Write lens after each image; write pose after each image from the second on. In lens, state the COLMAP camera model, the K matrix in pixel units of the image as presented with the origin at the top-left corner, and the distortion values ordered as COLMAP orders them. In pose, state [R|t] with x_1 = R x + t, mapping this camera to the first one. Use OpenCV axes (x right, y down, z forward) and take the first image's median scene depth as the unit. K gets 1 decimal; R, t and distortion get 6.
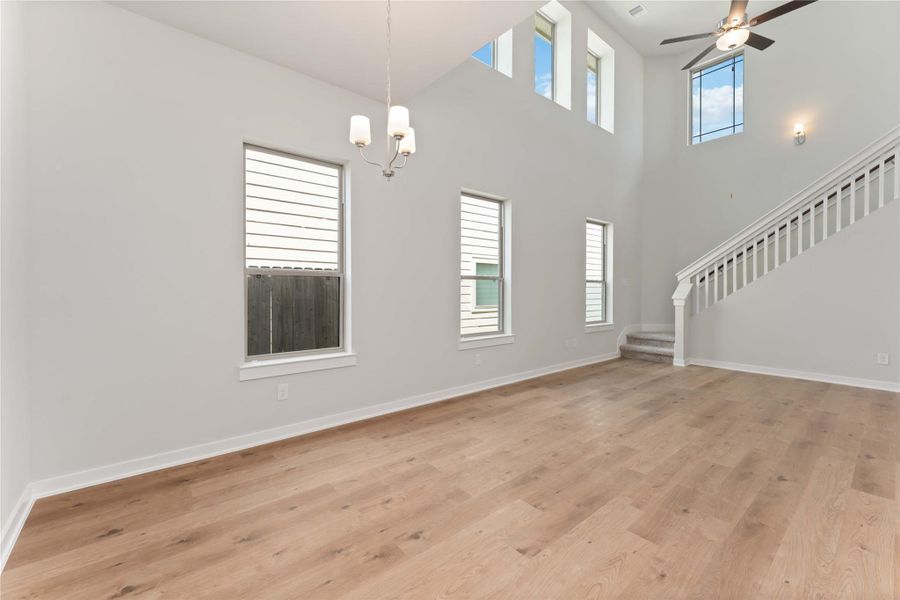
lens RADIAL K [[375.2, 0, 455.5], [0, 375.2, 286.8], [0, 0, 1]] dist [0.001188, -0.000032]
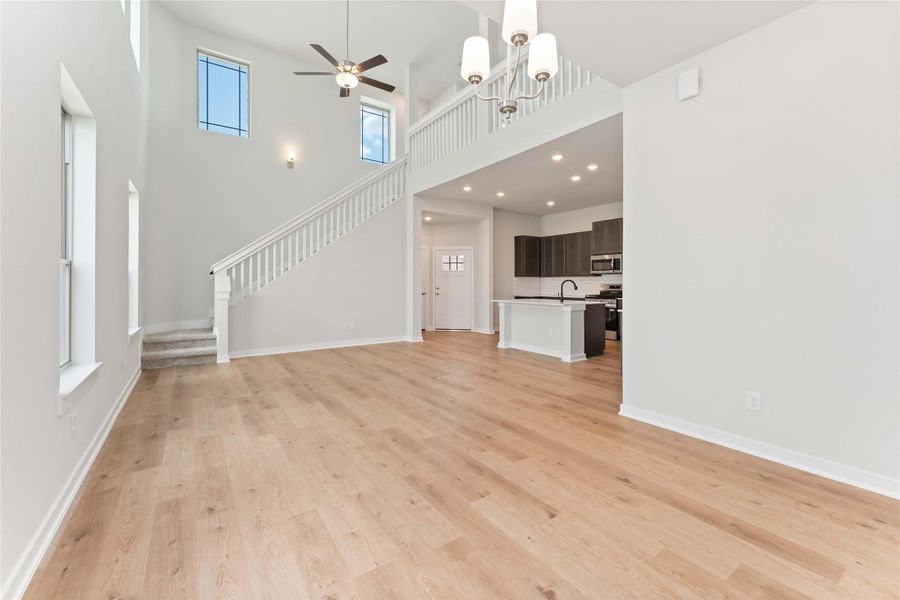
lens RADIAL K [[375.2, 0, 435.4], [0, 375.2, 281.1], [0, 0, 1]] dist [0.001188, -0.000032]
pose [[0.109616, -0.000324, 0.993974, -0.555967], [-0.006201, 0.999980, 0.001010, 0.000357], [-0.993955, -0.006274, 0.109611, 0.695977]]
